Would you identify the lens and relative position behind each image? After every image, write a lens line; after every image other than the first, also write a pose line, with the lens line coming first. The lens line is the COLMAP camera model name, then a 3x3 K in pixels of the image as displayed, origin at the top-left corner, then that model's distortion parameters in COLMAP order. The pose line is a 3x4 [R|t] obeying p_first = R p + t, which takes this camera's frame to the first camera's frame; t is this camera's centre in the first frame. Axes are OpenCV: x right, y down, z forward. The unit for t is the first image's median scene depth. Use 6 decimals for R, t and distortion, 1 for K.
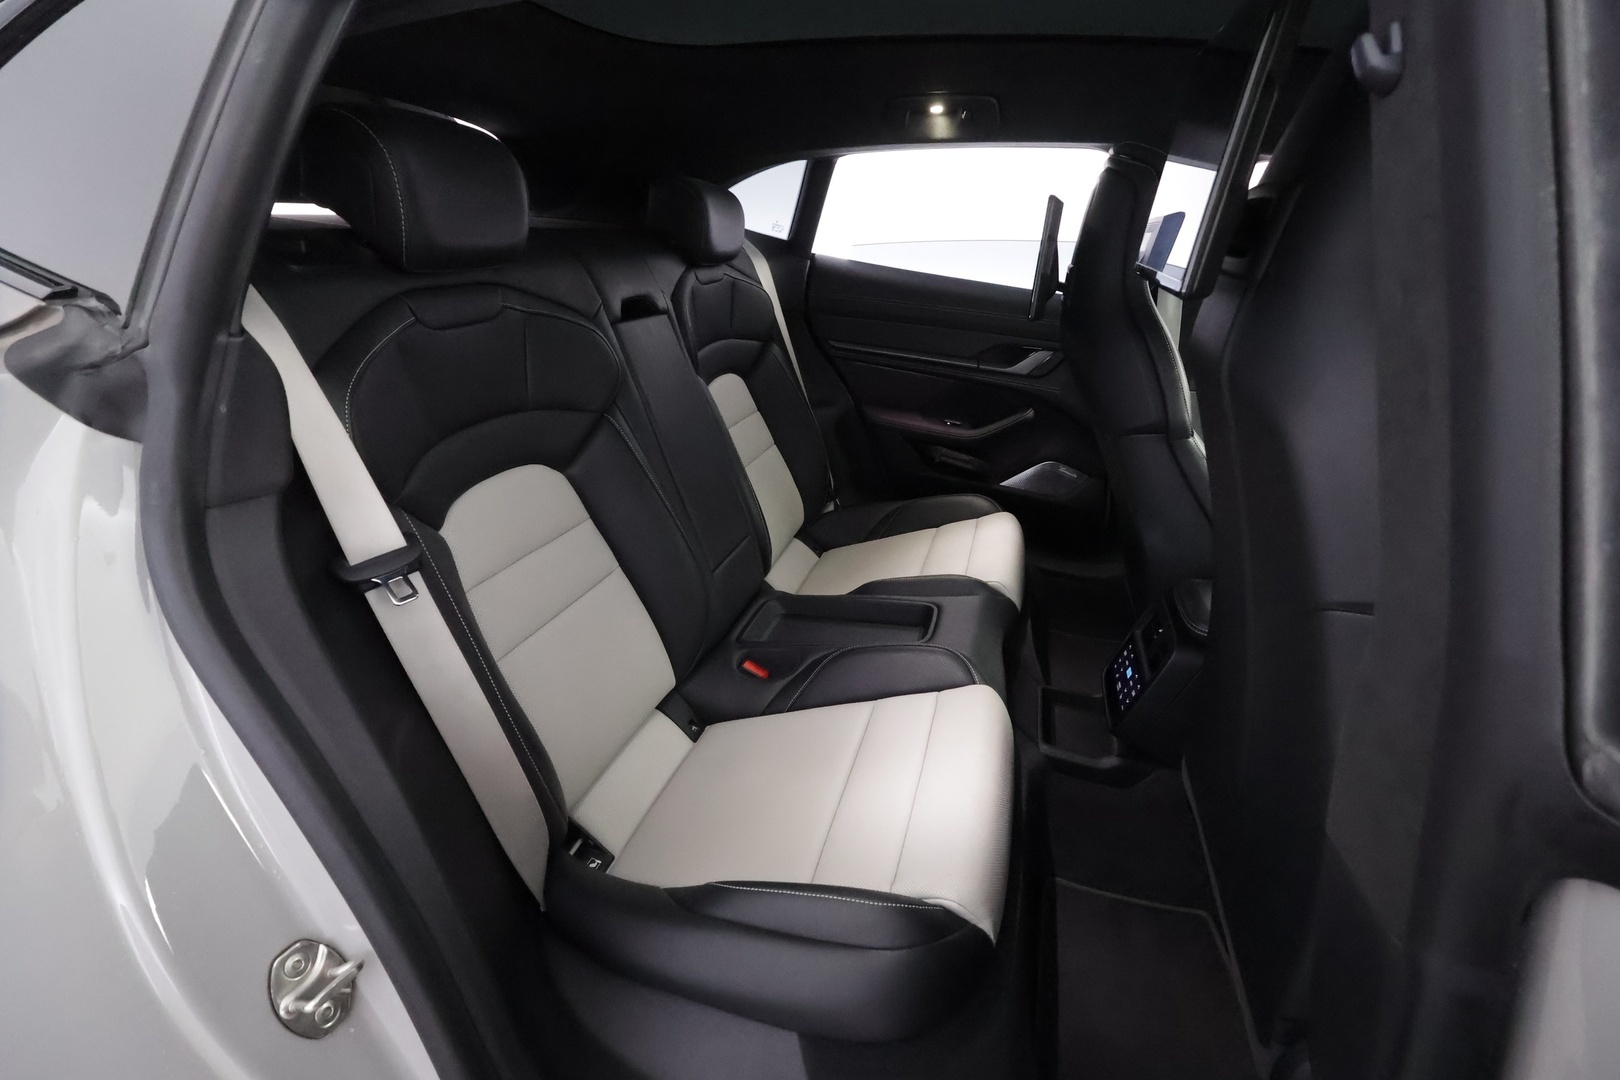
lens RADIAL K [[745.3, 0, 811.3], [0, 745.3, 542.1], [0, 0, 1]] dist [-0.001156, 0.000963]
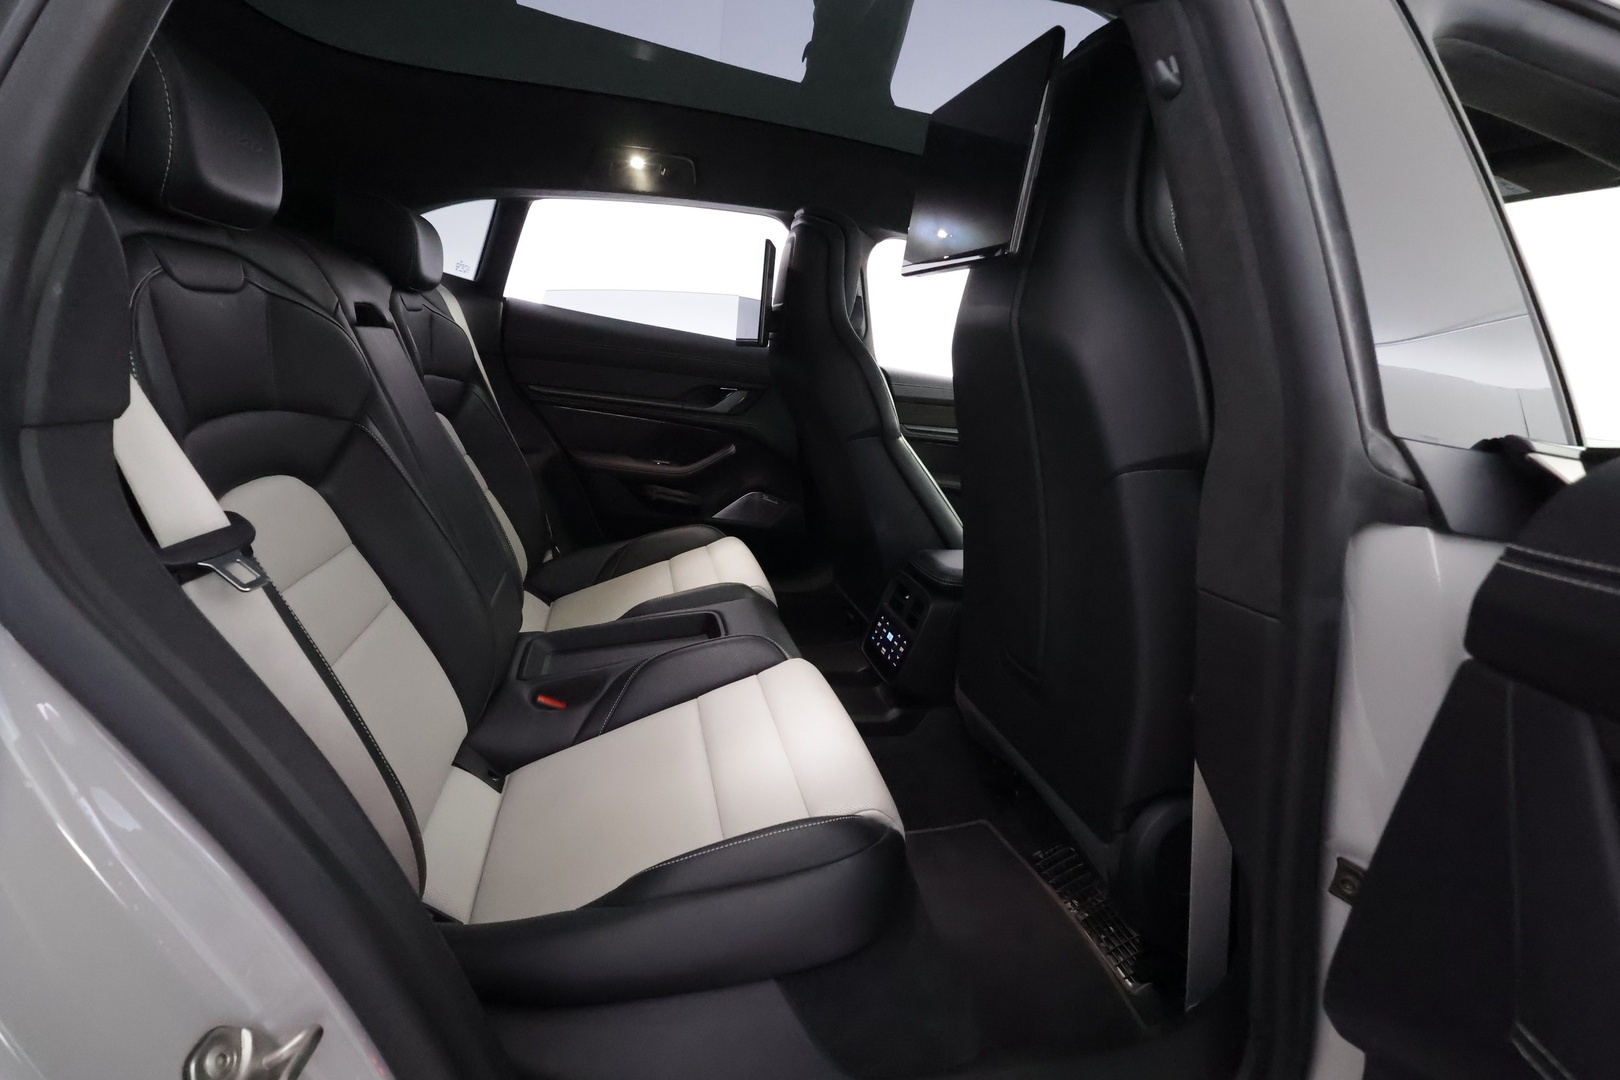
lens RADIAL K [[745.3, 0, 809.2], [0, 745.3, 541.7], [0, 0, 1]] dist [-0.001156, 0.000963]
pose [[0.871590, -0.099930, 0.479943, -0.188801], [0.157314, 0.984241, -0.080754, 0.086394], [-0.464310, 0.145886, 0.873575, 0.018581]]
